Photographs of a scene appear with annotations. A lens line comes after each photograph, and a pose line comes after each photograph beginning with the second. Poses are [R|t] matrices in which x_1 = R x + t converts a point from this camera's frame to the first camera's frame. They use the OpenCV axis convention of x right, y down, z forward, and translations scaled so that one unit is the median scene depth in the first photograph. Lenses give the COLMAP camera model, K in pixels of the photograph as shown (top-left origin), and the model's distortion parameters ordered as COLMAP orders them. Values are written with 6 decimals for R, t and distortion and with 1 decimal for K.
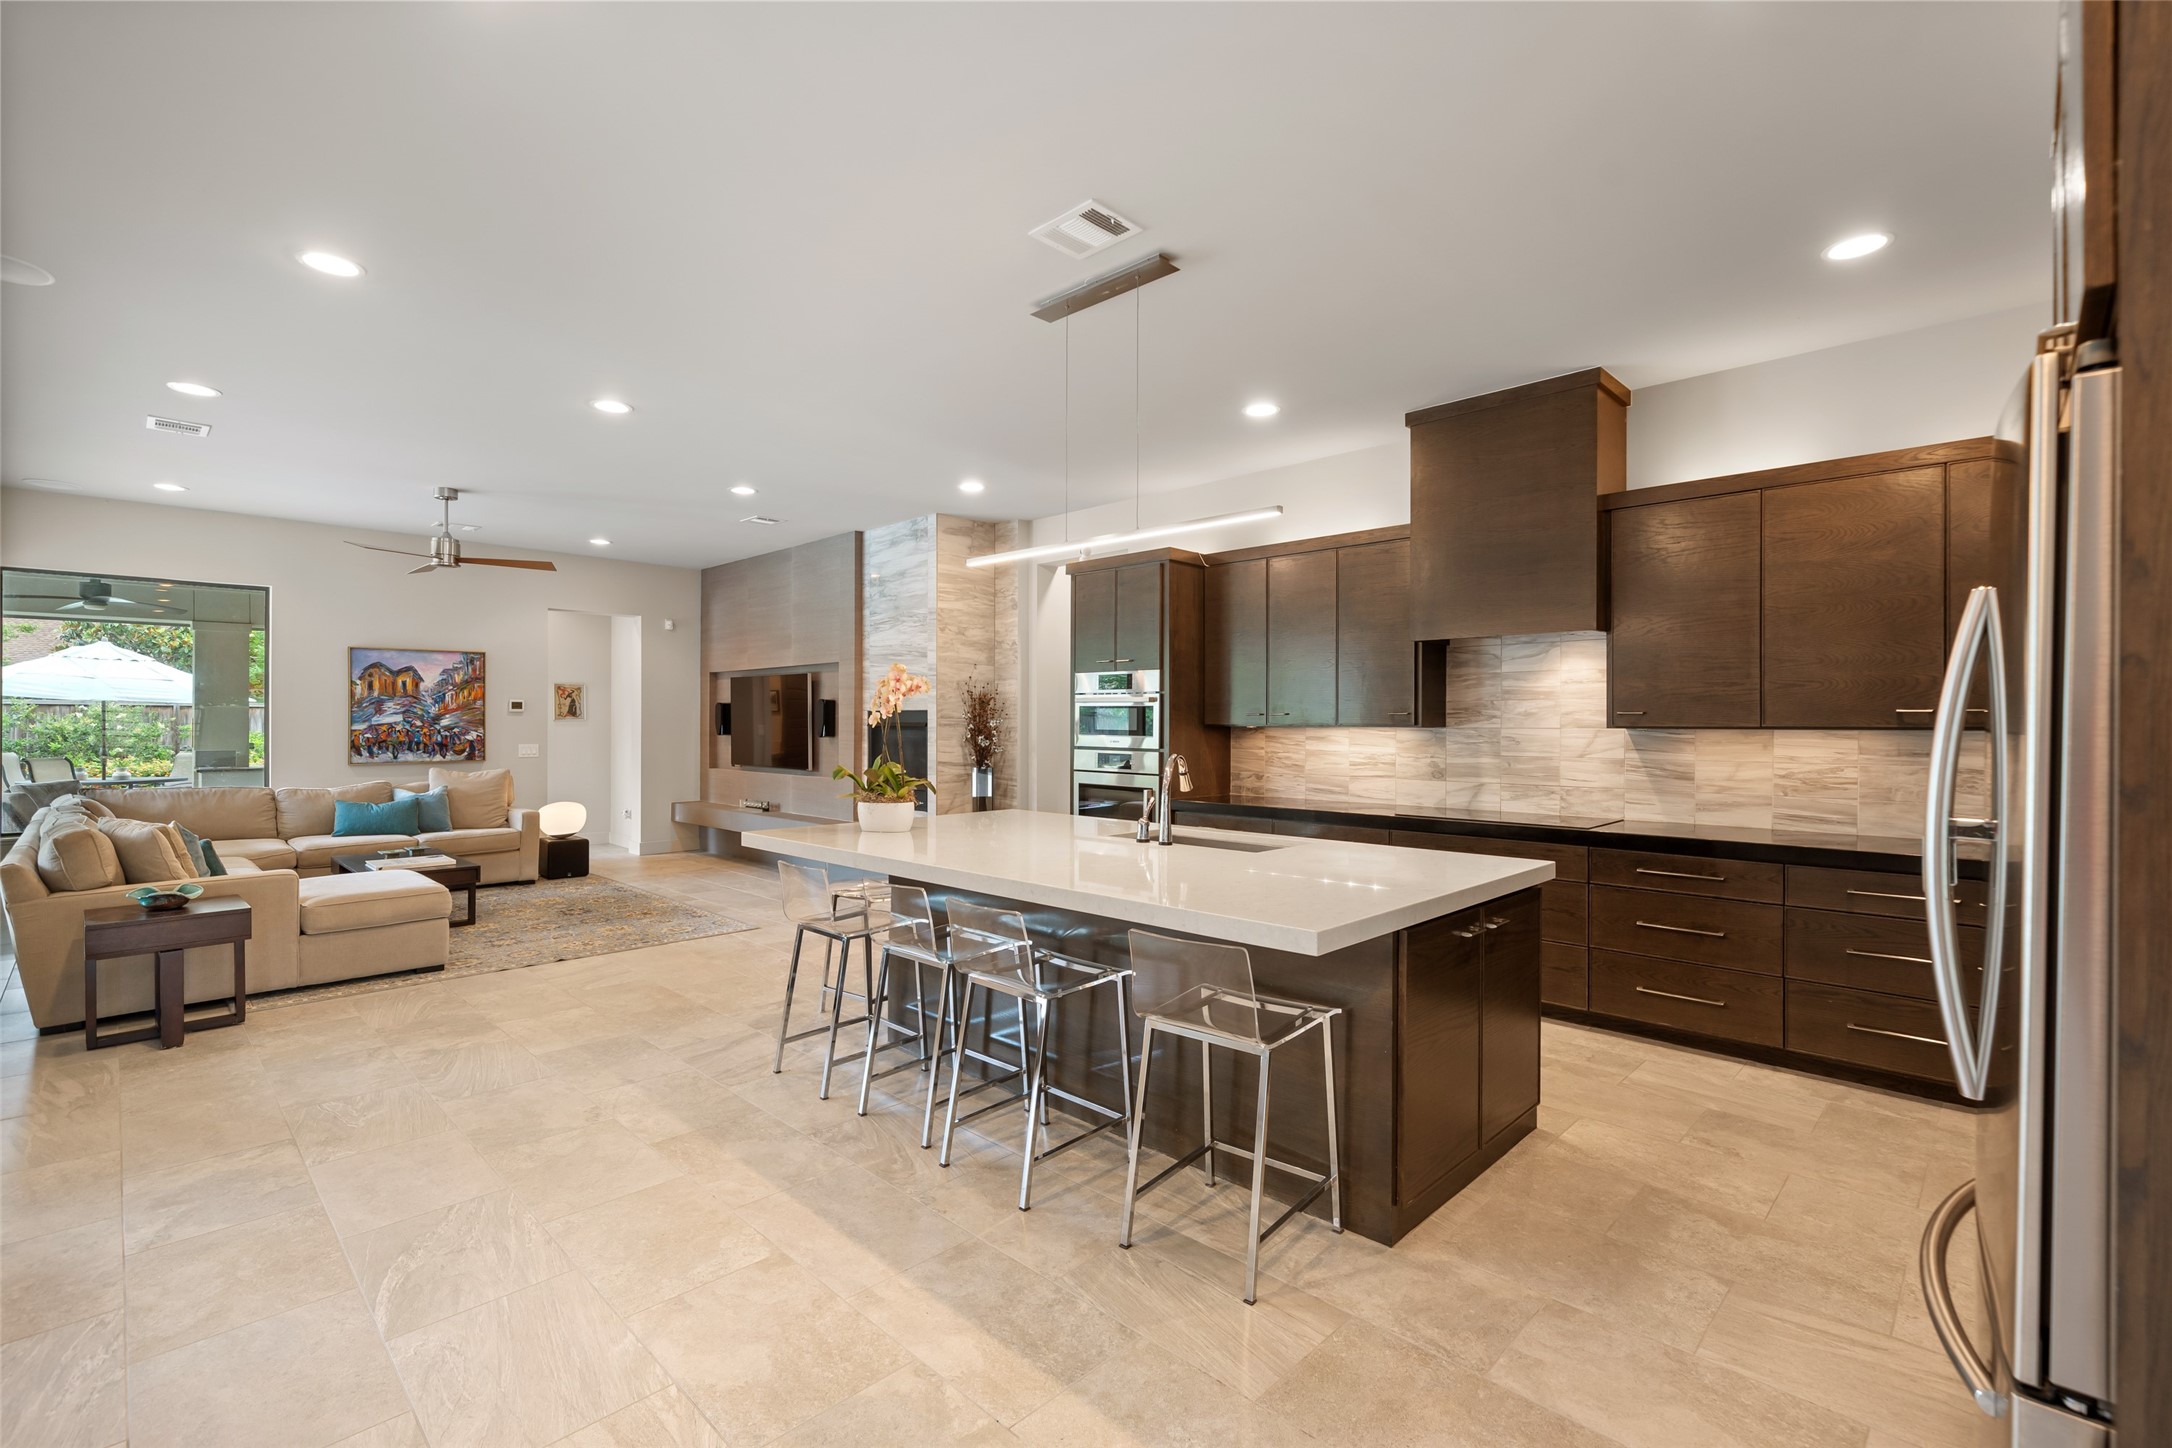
lens RADIAL K [[958.4, 0, 1080.1], [0, 958.4, 720.9], [0, 0, 1]] dist [0.006446, 0.000252]
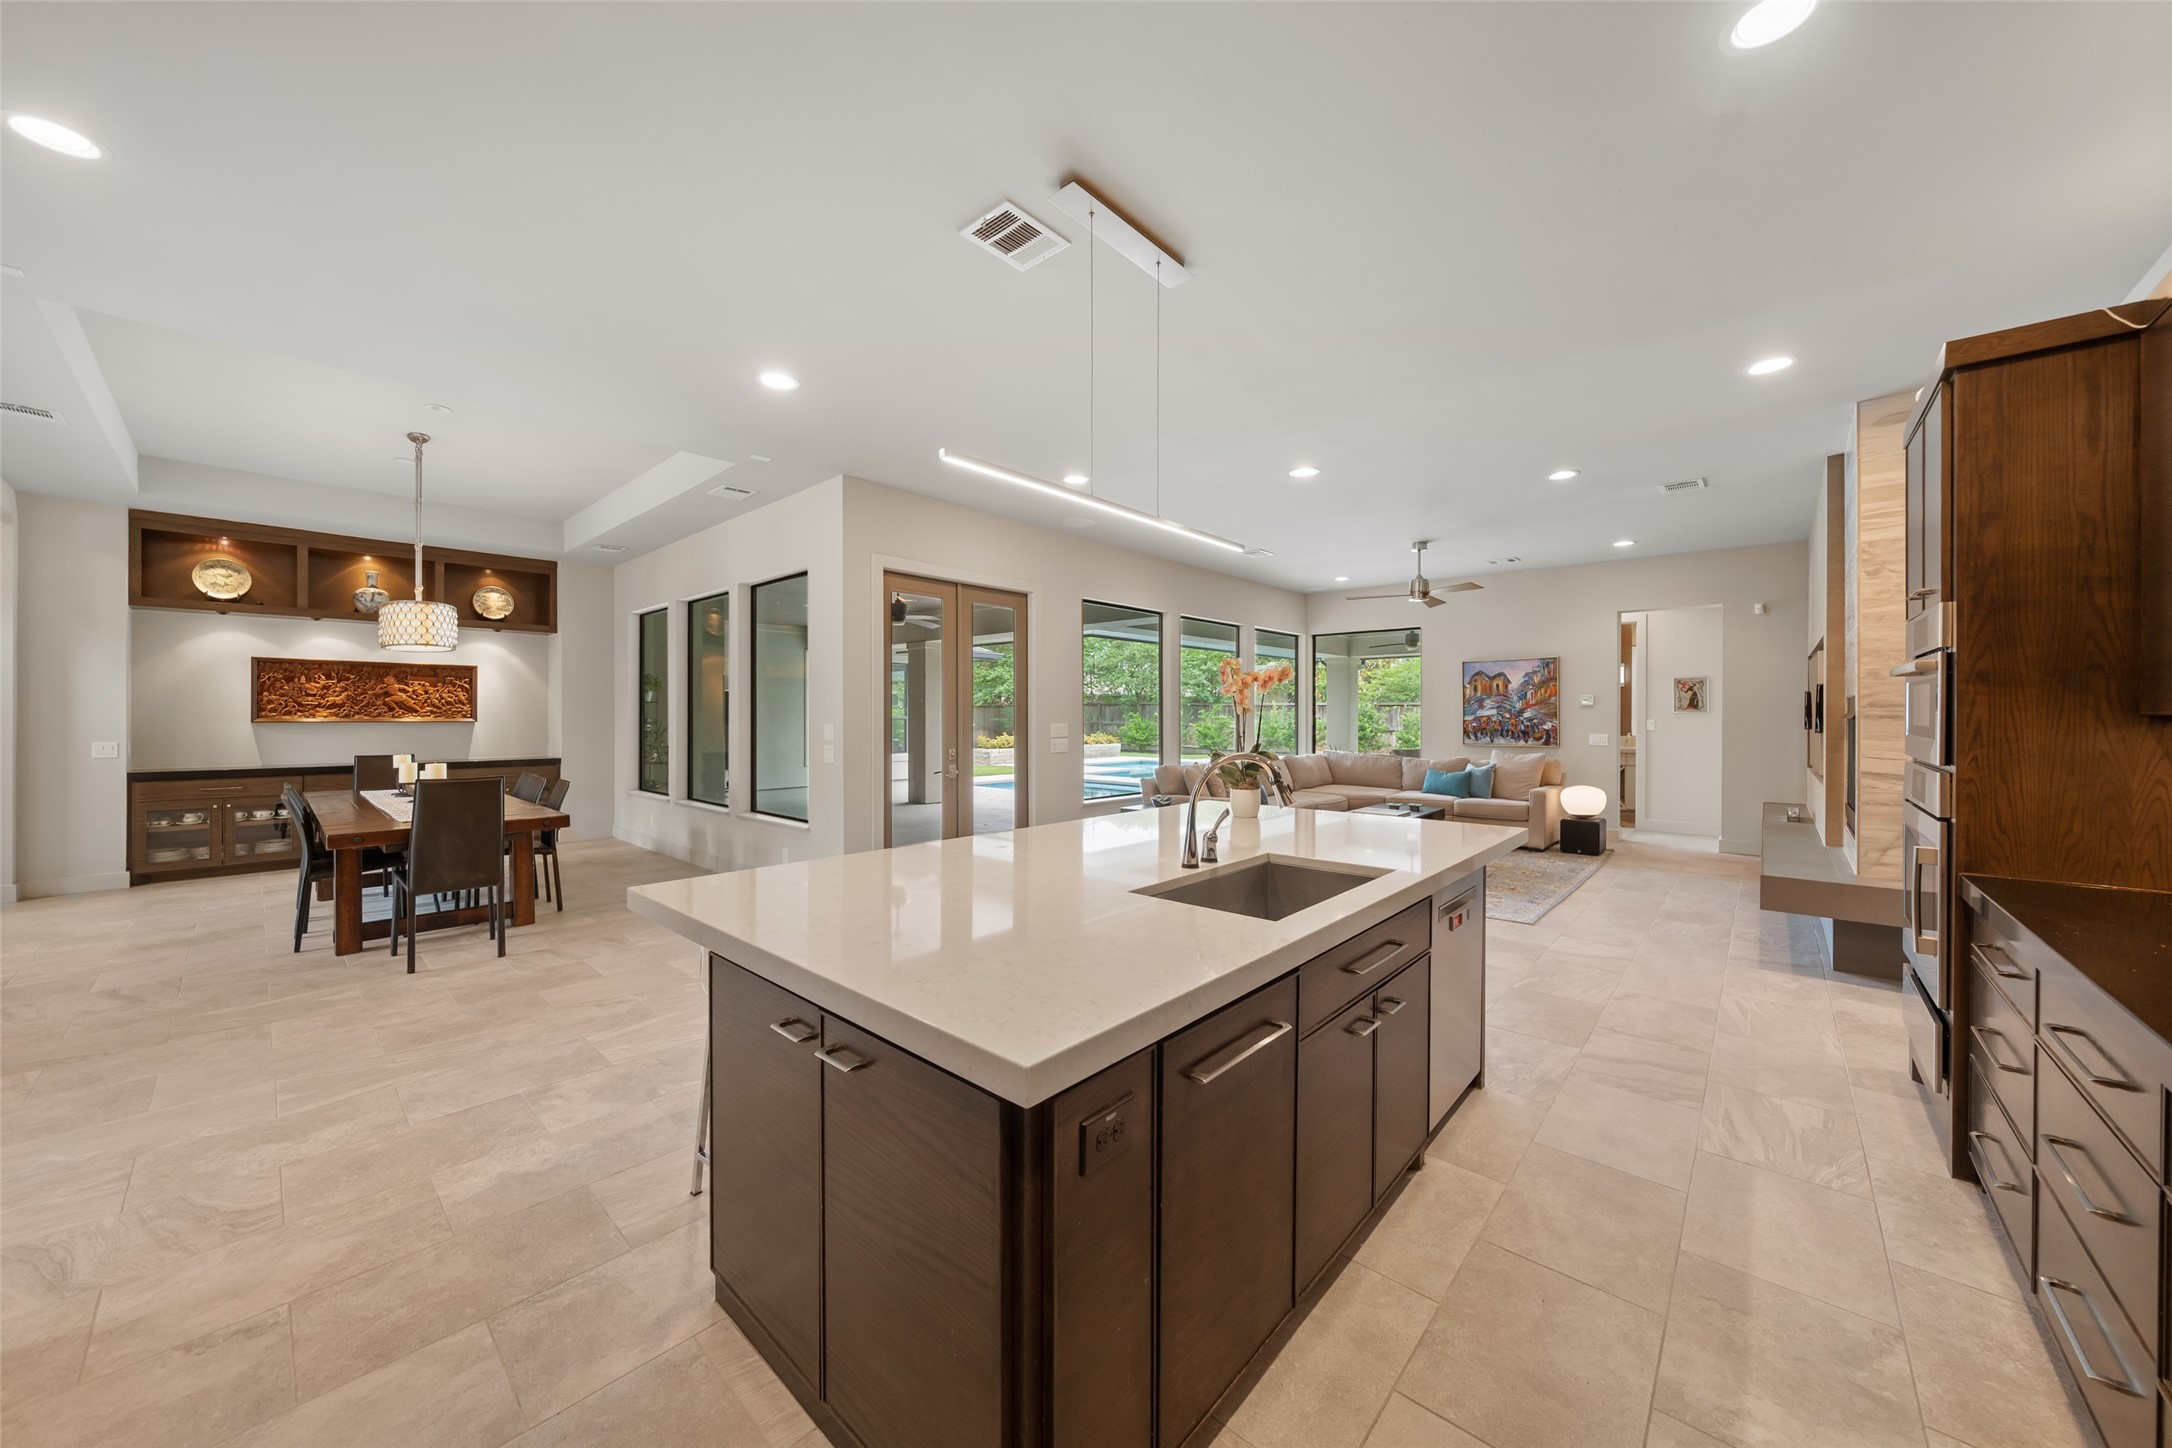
lens RADIAL K [[755.9, 0, 1097.6], [0, 755.9, 718.5], [0, 0, 1]] dist [-0.007092, 0.000601]
pose [[0.057305, 0.003107, -0.998352, 0.417008], [0.001450, 0.999994, 0.003196, 0.003220], [0.998356, -0.001631, 0.057300, 0.528326]]
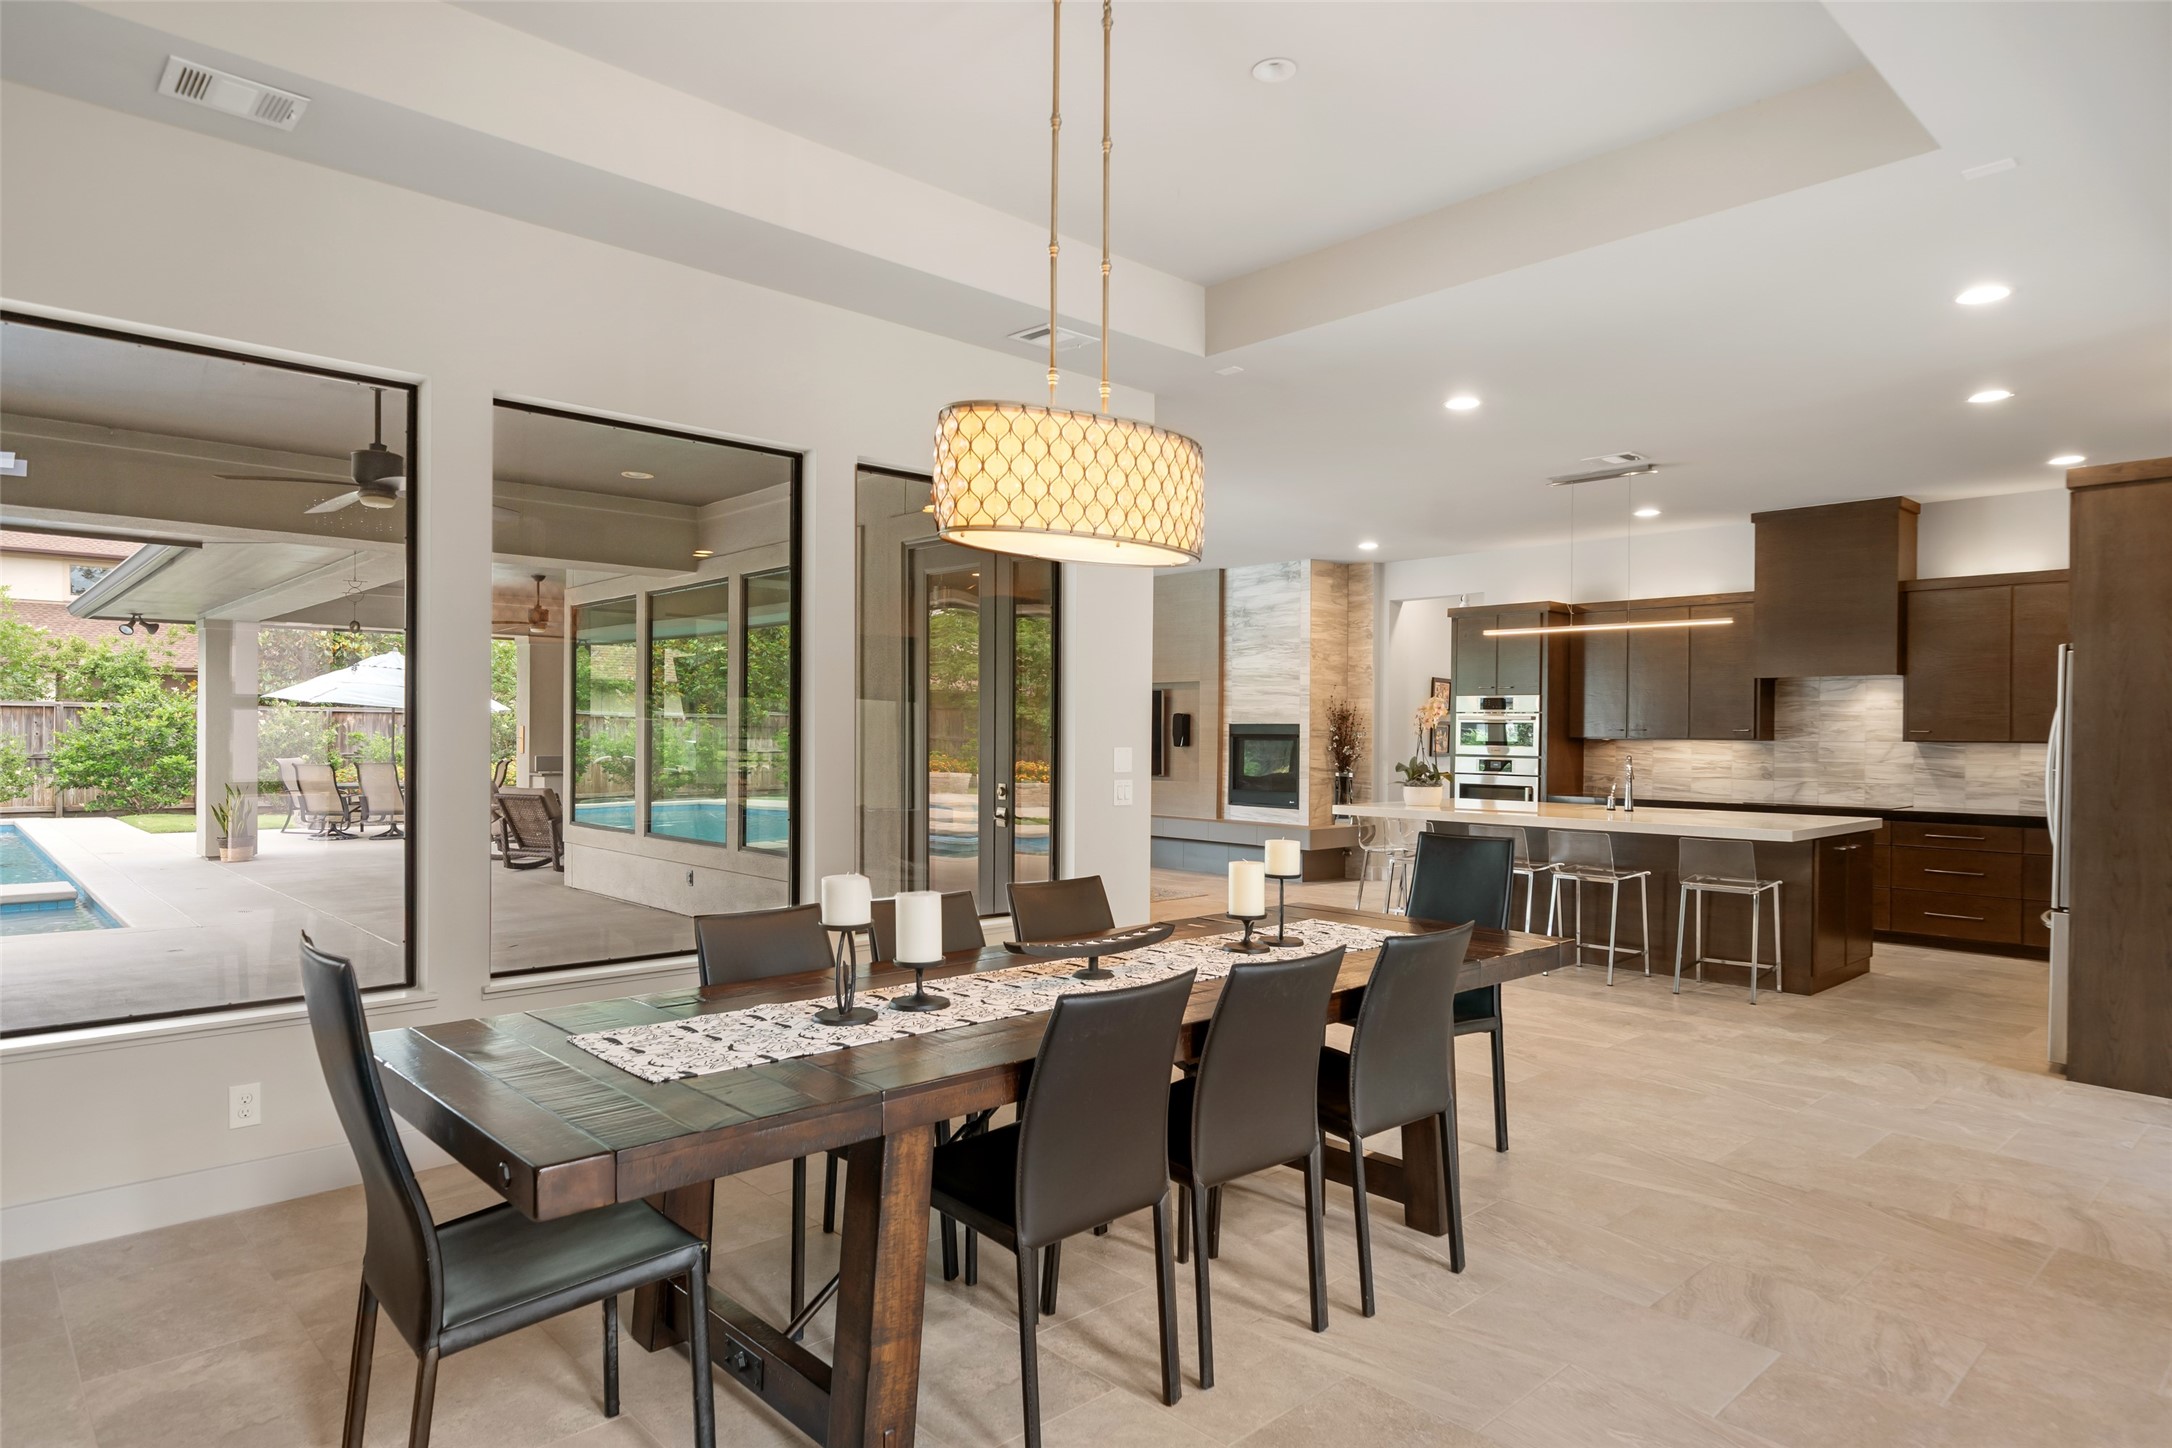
lens RADIAL K [[1251.8, 0, 1093.5], [0, 1251.8, 736.5], [0, 0, 1]] dist [0.019719, 0.000184]
pose [[0.999489, 0.005185, -0.031550, -0.447855], [-0.005013, 0.999972, 0.005529, -0.003683], [0.031577, -0.005368, 0.999487, -0.689759]]
